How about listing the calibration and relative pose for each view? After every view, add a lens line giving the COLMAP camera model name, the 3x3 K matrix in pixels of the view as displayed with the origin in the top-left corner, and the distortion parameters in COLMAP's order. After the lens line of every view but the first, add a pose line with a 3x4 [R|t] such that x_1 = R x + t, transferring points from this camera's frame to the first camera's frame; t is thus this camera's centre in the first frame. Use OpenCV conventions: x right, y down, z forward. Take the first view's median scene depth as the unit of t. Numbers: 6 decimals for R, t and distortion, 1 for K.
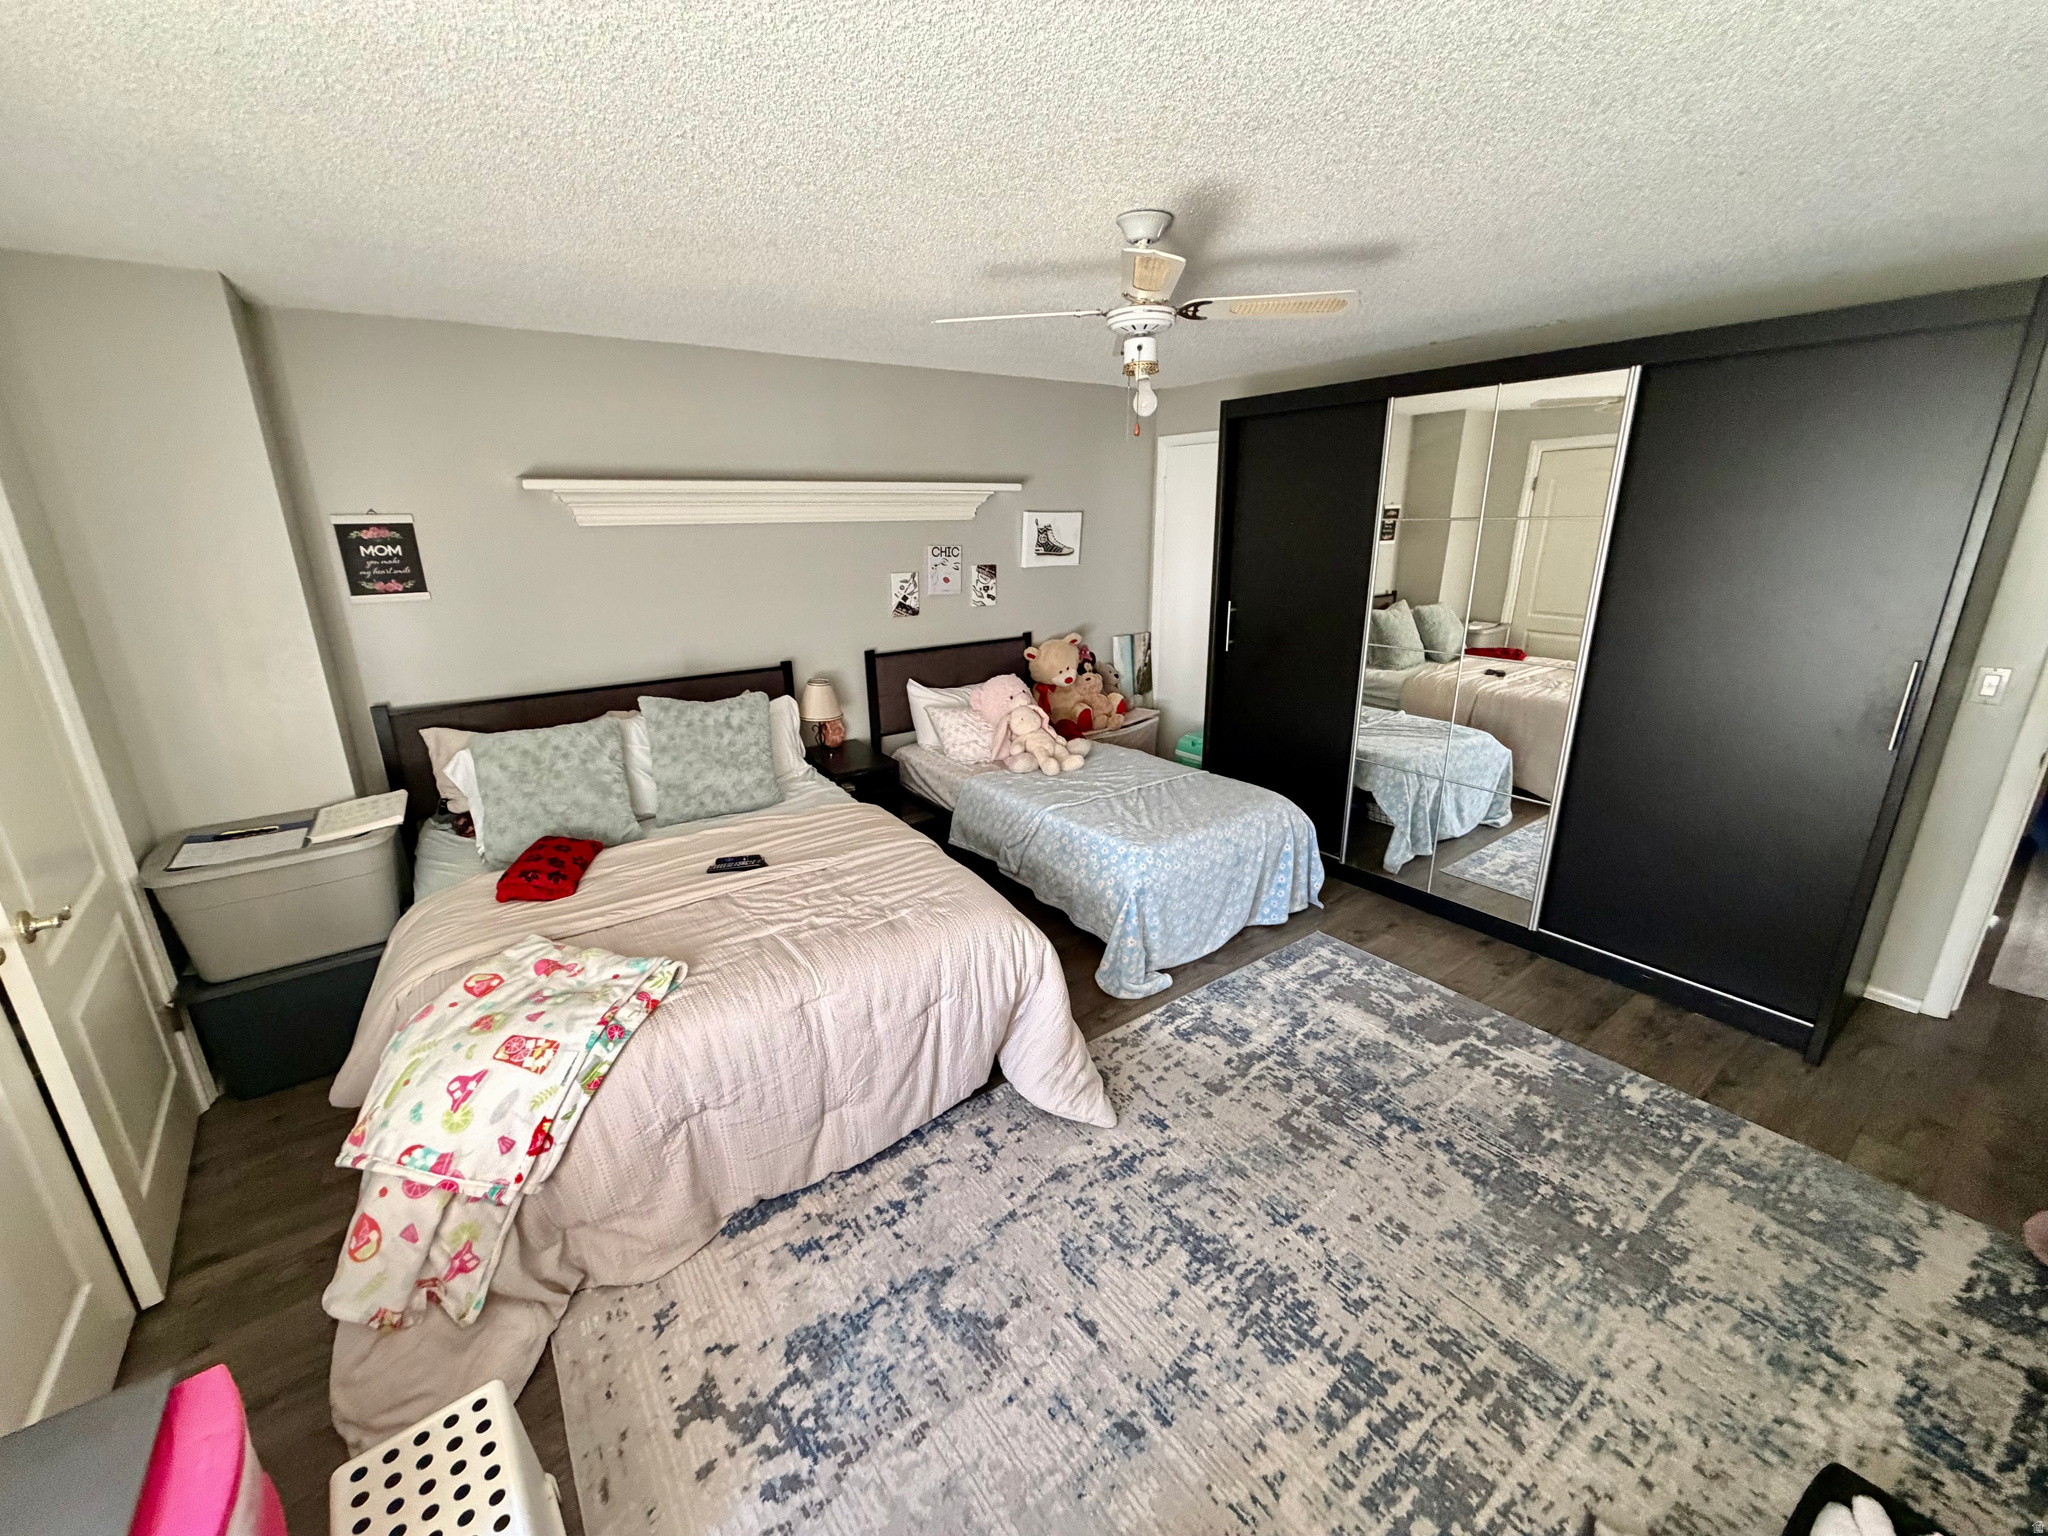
lens RADIAL K [[814.2, 0, 1019.0], [0, 814.2, 762.9], [0, 0, 1]] dist [-0.000494, 0.000434]
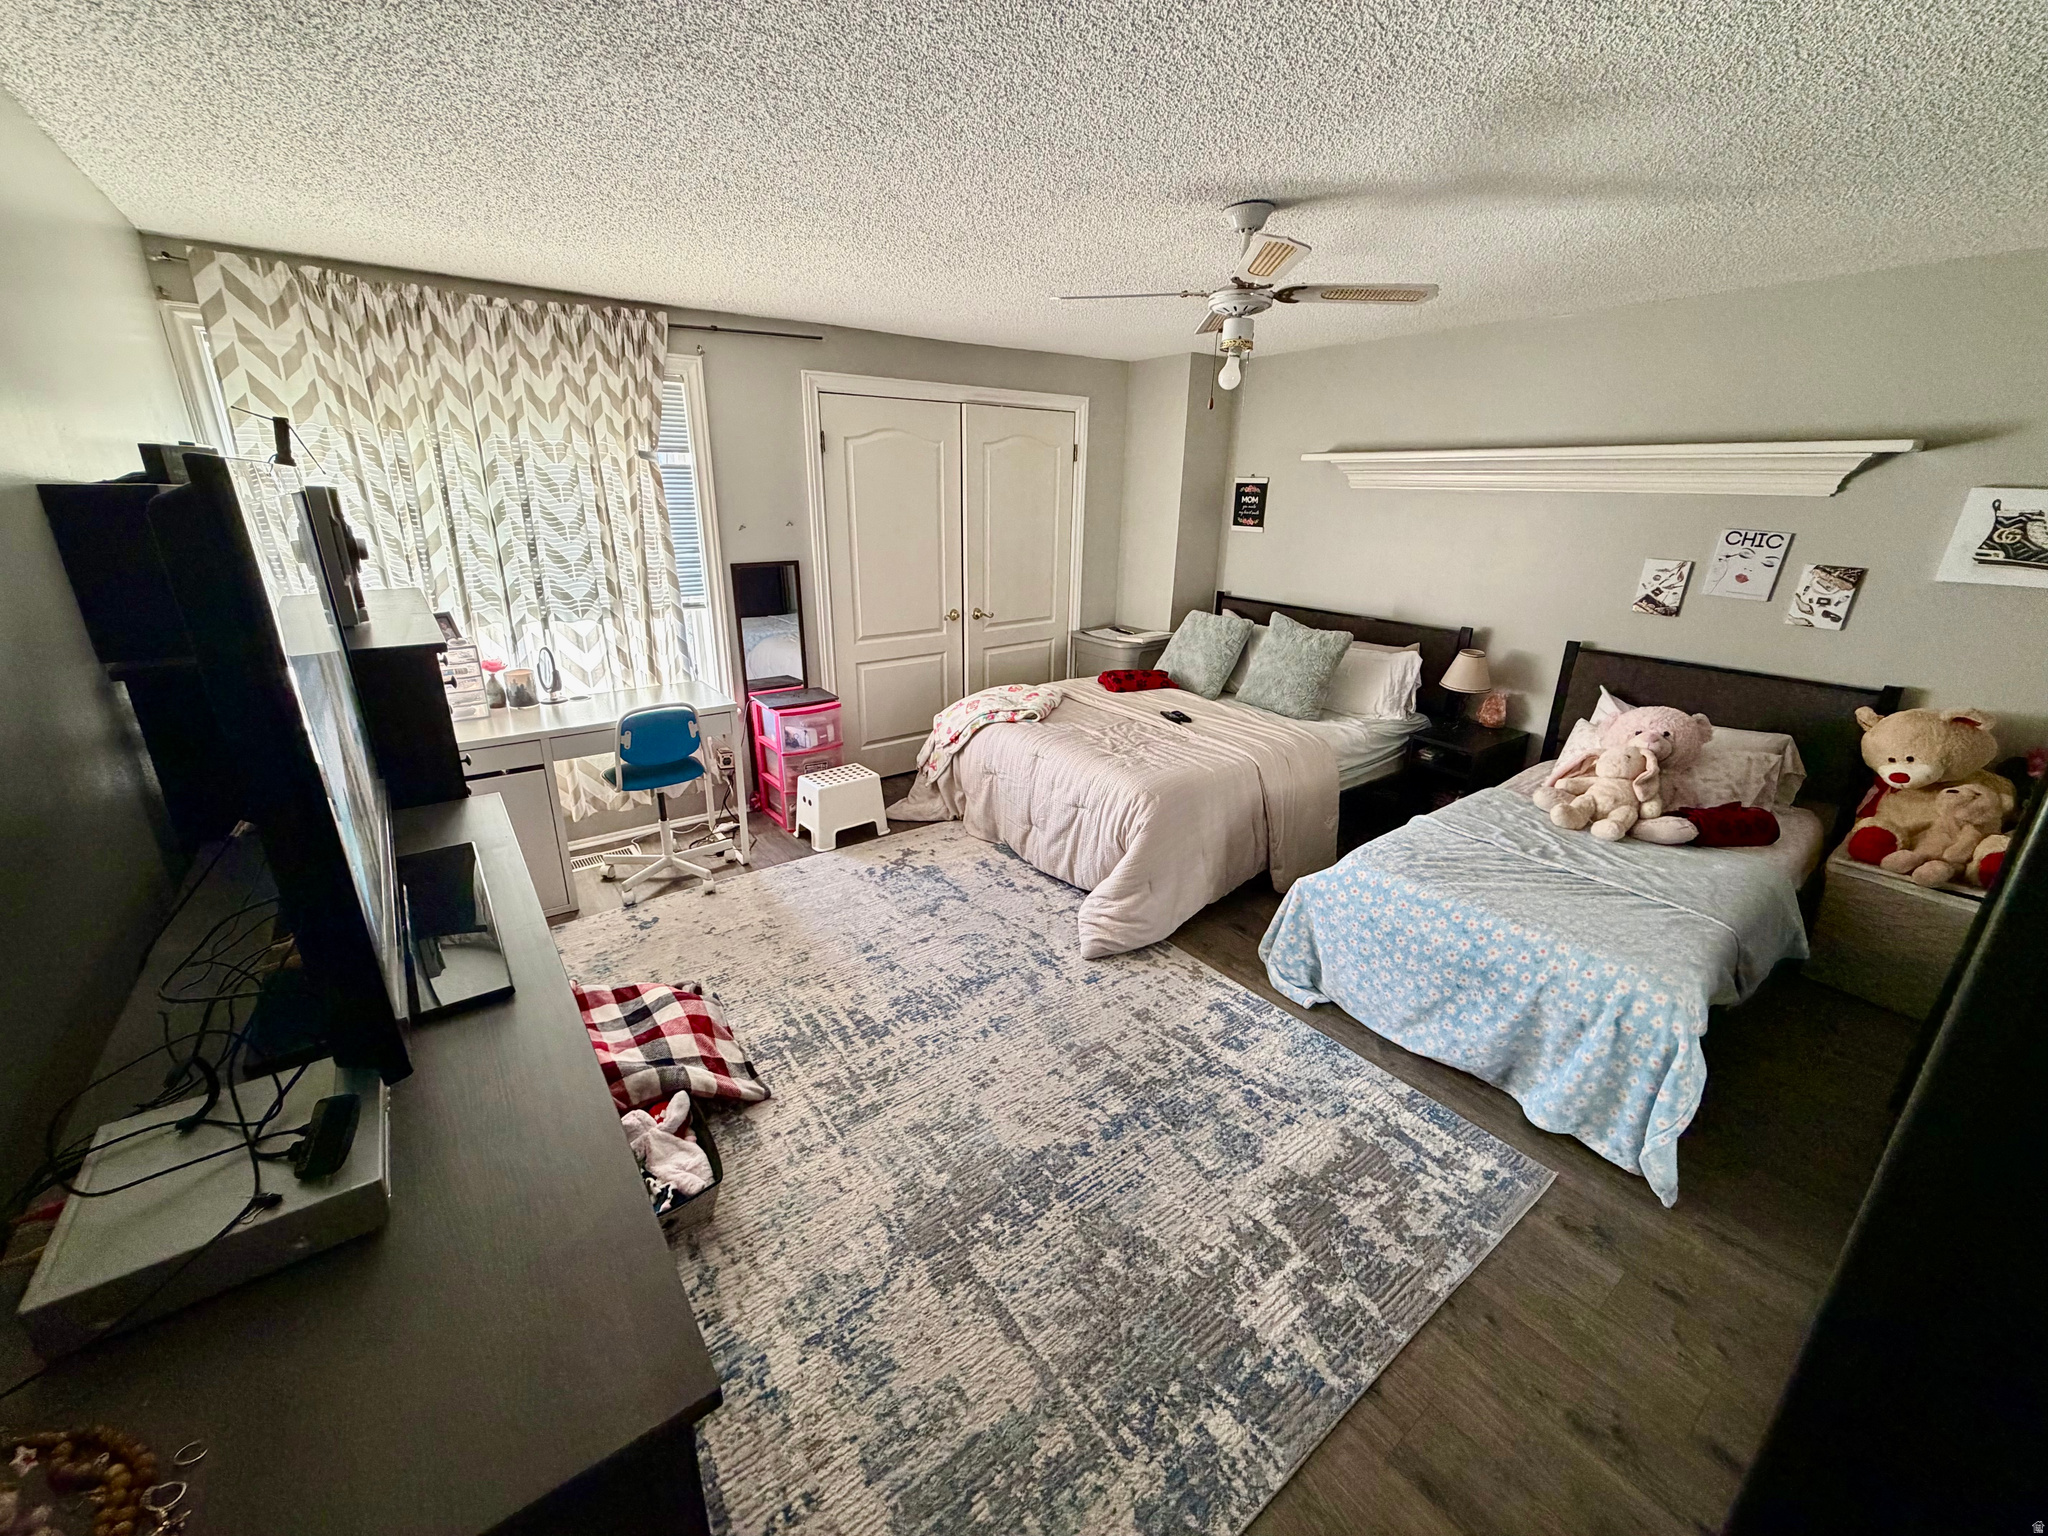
lens RADIAL K [[814.2, 0, 1017.7], [0, 814.2, 765.9], [0, 0, 1]] dist [-0.000494, 0.000434]
pose [[0.011106, 0.339090, -0.940689, 1.193730], [-0.308383, 0.896052, 0.319359, -0.199387], [0.951198, 0.286545, 0.114521, 0.649280]]
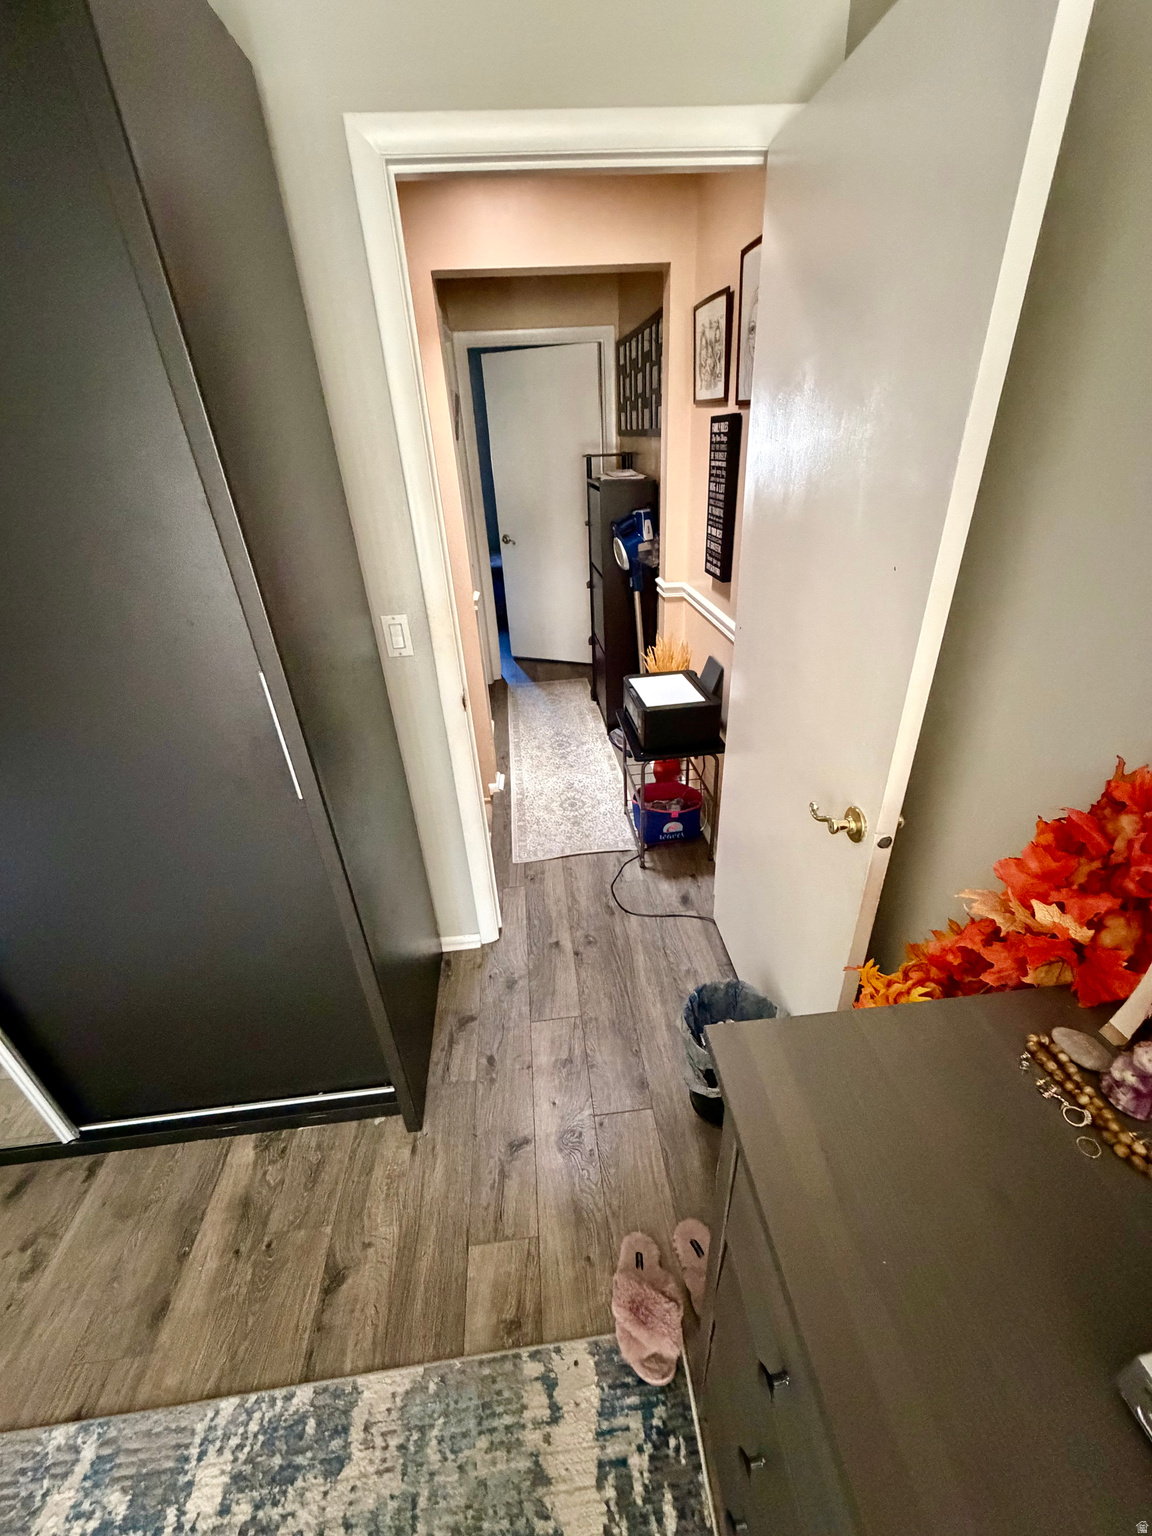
lens RADIAL K [[610.6, 0, 581.3], [0, 610.6, 768.6], [0, 0, 1]] dist [-0.000494, 0.000434]
pose [[0.502456, -0.428757, 0.750803, 0.802911], [0.288738, 0.901736, 0.321718, -0.126683], [-0.814965, 0.055136, 0.576881, 0.512780]]
